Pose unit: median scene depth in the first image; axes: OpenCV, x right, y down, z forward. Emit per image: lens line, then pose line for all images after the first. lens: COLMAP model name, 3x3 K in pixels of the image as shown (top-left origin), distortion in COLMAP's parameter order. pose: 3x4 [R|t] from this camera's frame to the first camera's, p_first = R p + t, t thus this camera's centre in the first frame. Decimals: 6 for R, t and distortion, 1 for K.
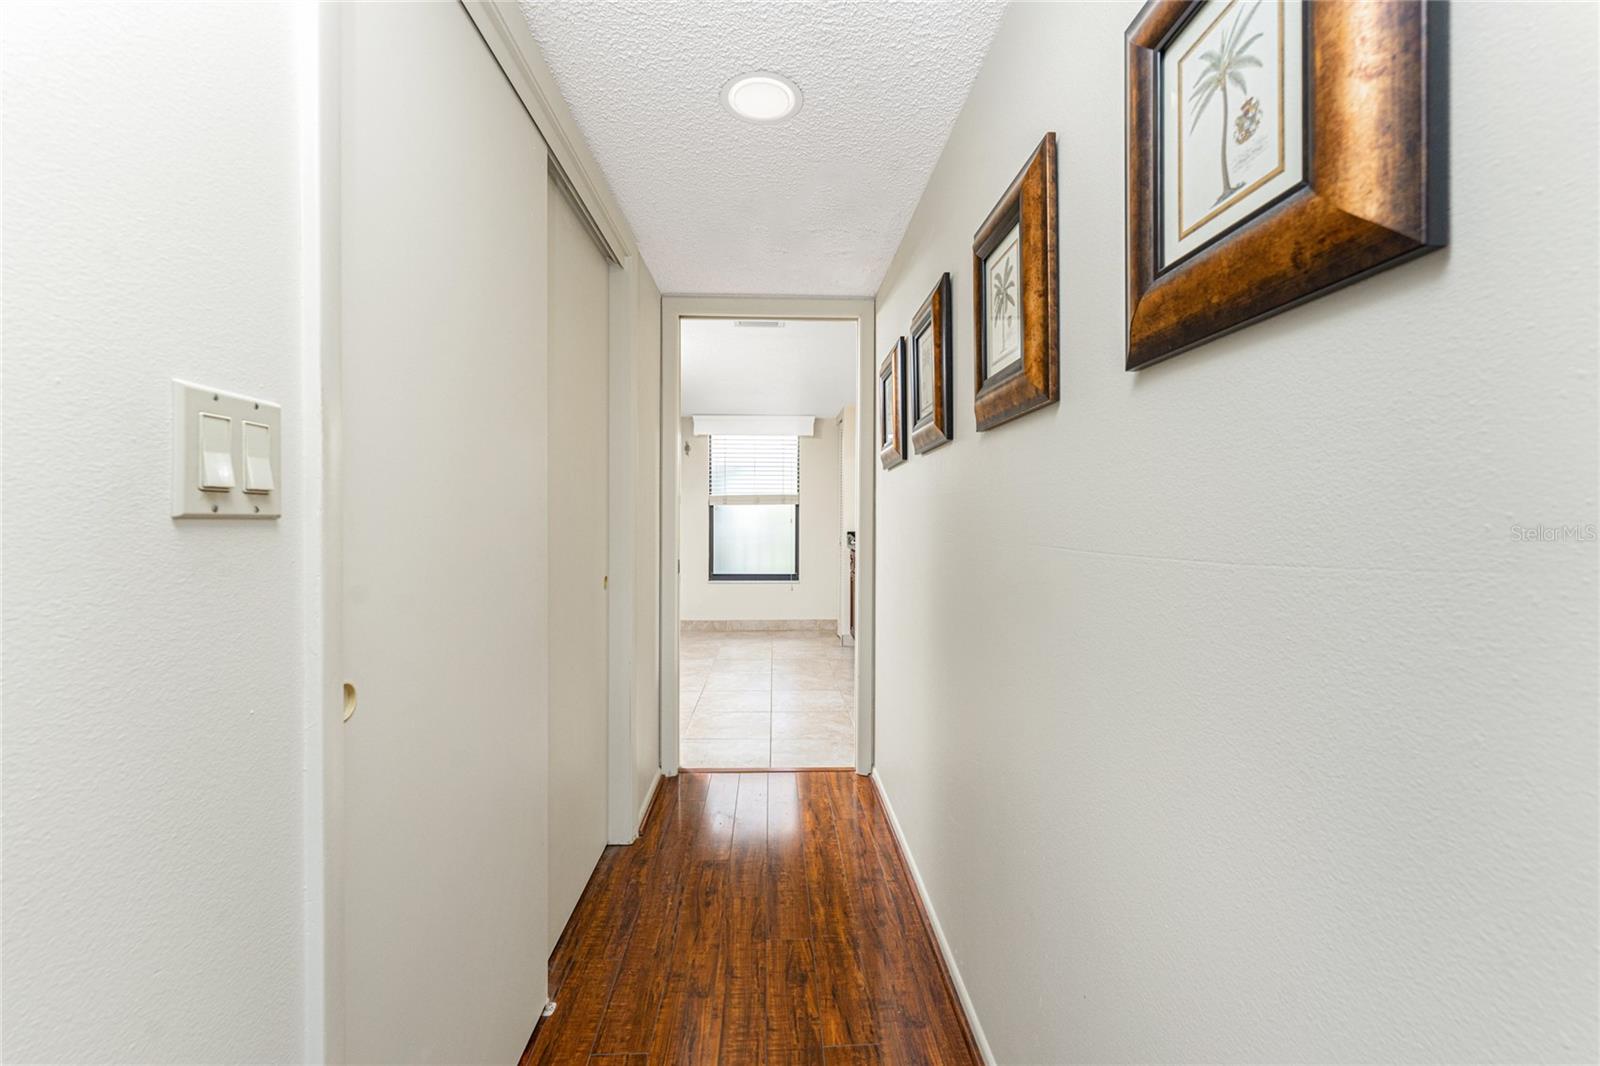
lens RADIAL K [[636.8, 0, 793.2], [0, 636.8, 519.2], [0, 0, 1]] dist [-0.000453, -0.000973]
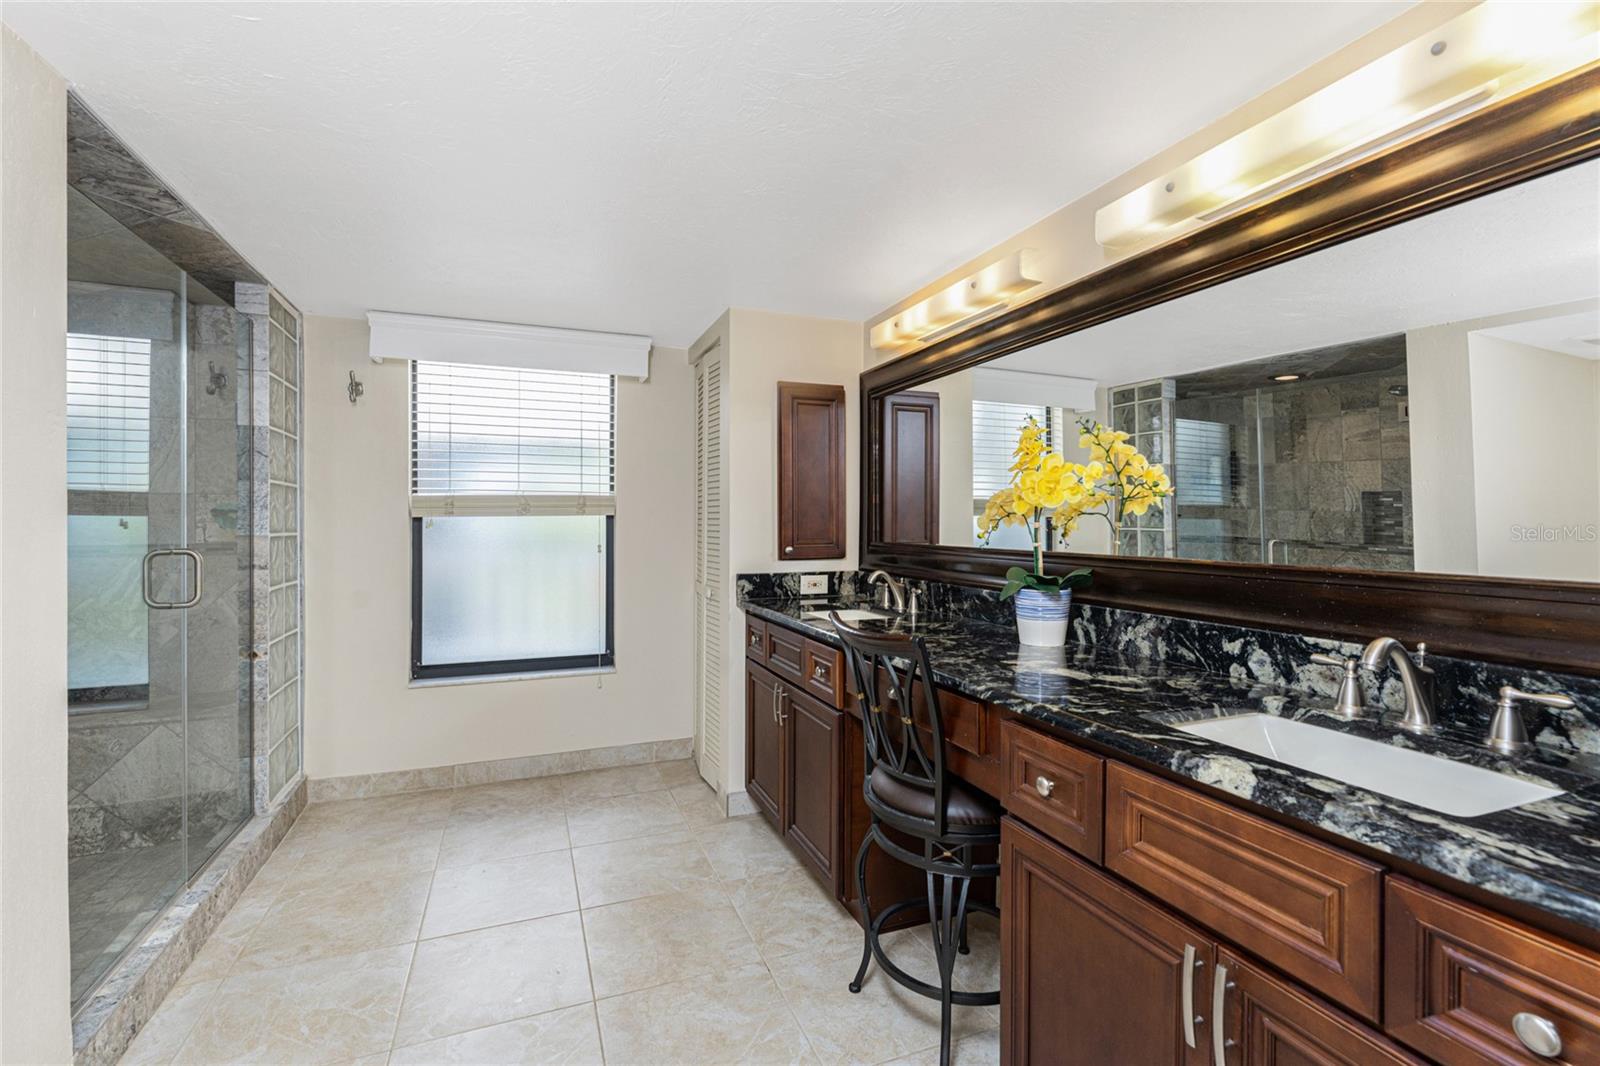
lens RADIAL K [[697.7, 0, 811.4], [0, 697.7, 522.2], [0, 0, 1]] dist [-0.007517, 0.000598]
pose [[0.934201, -0.000533, 0.356746, -0.041919], [0.003707, 0.999959, -0.008215, -0.012430], [-0.356727, 0.008997, 0.934165, 0.428130]]
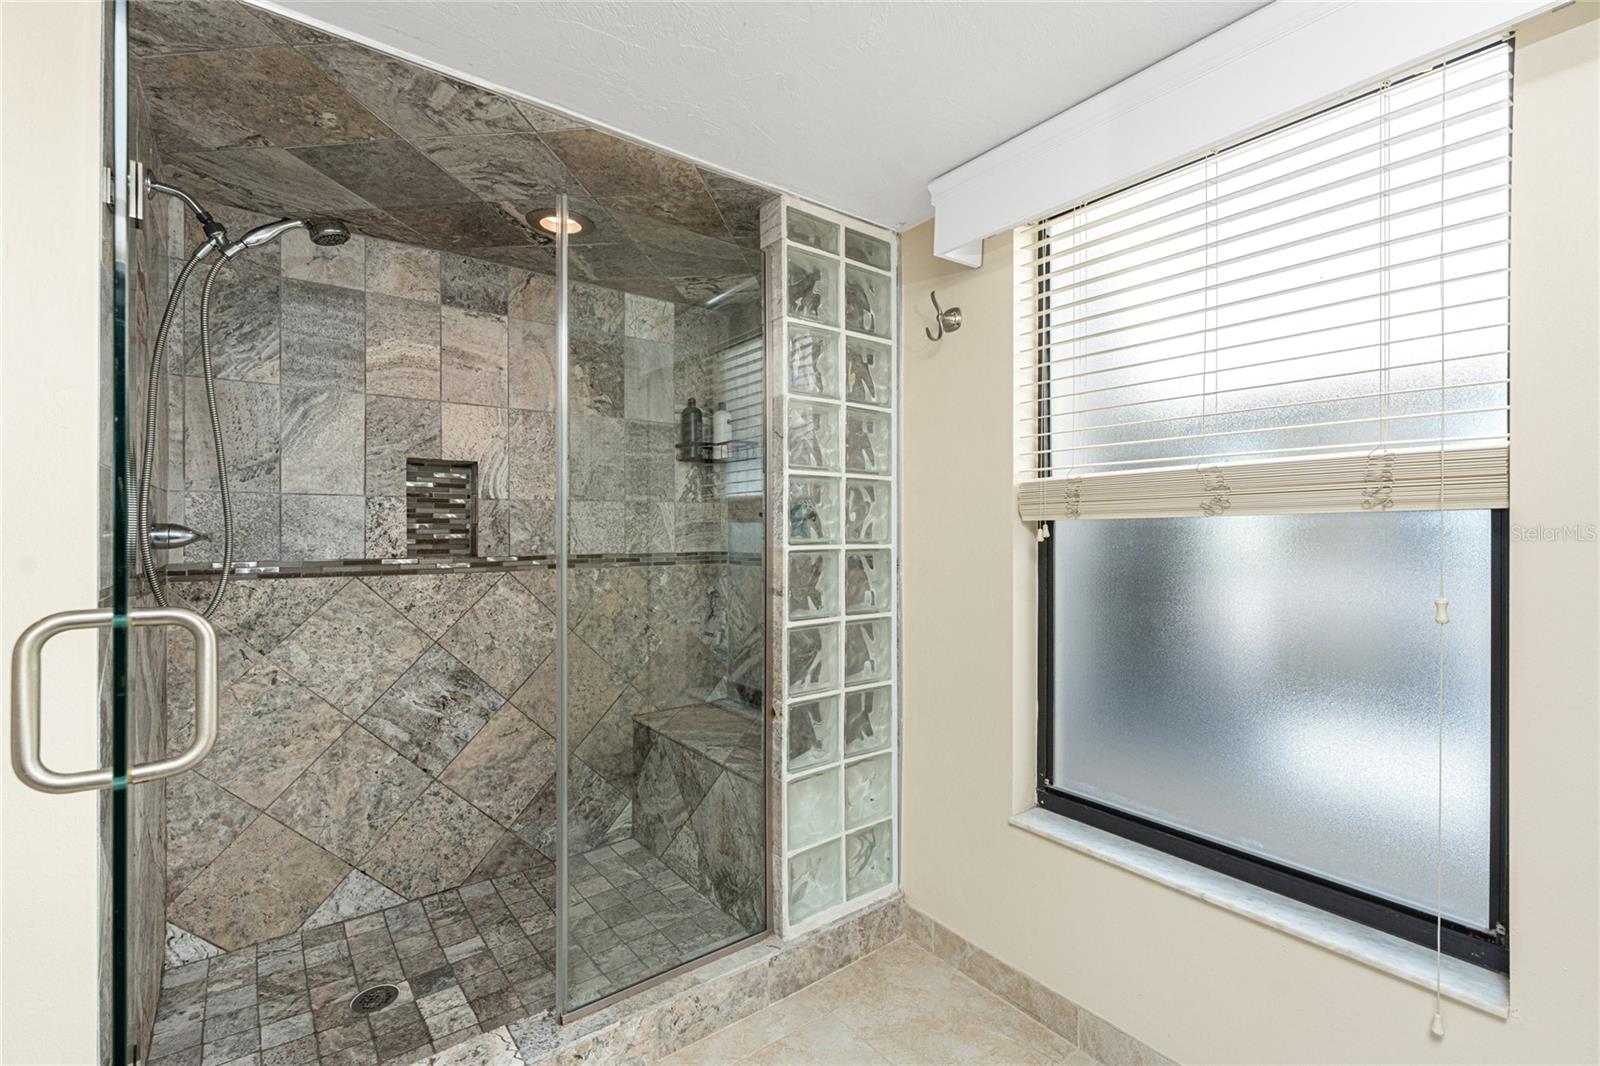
lens RADIAL K [[697.7, 0, 810.8], [0, 697.7, 526.0], [0, 0, 1]] dist [-0.007517, 0.000598]
pose [[0.582761, -0.003665, -0.812636, 0.046988], [-0.007210, 0.999927, -0.009680, -0.015821], [0.812612, 0.011500, 0.582692, 0.759144]]
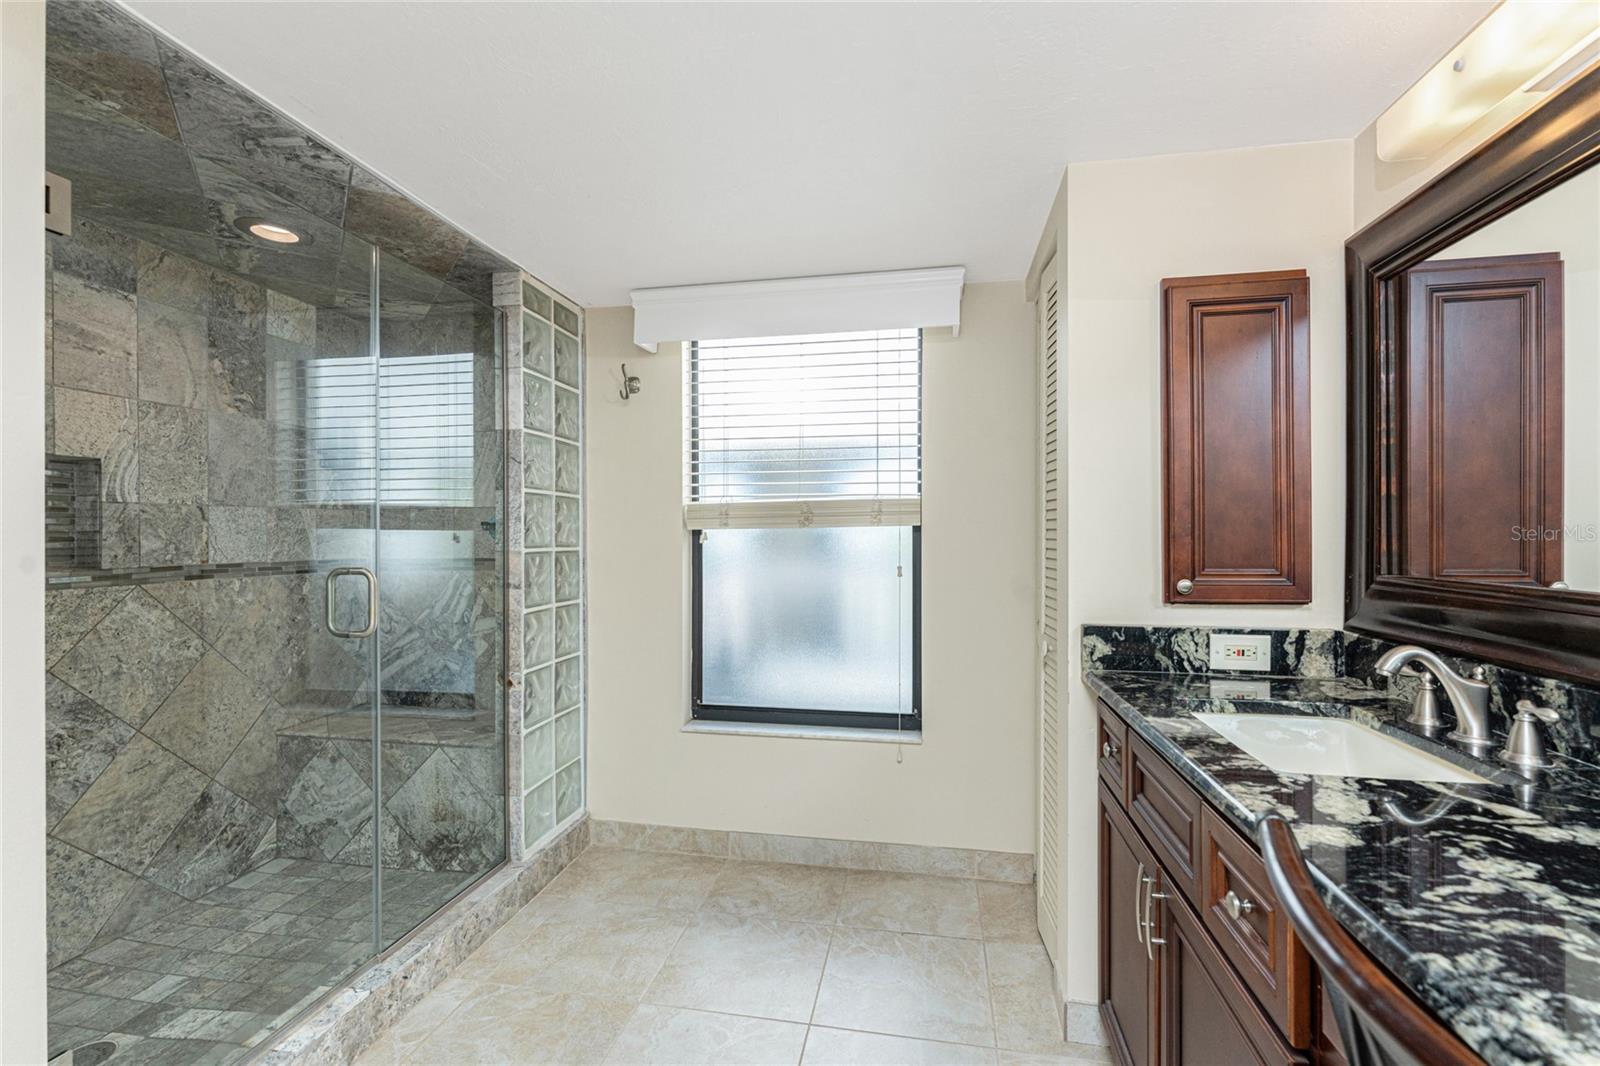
lens RADIAL K [[697.7, 0, 813.2], [0, 697.7, 533.0], [0, 0, 1]] dist [-0.007517, 0.000598]
pose [[0.979823, -0.003883, -0.199830, 0.028058], [0.001570, 0.999930, -0.011734, -0.014127], [0.199861, 0.011184, 0.979760, 0.593000]]
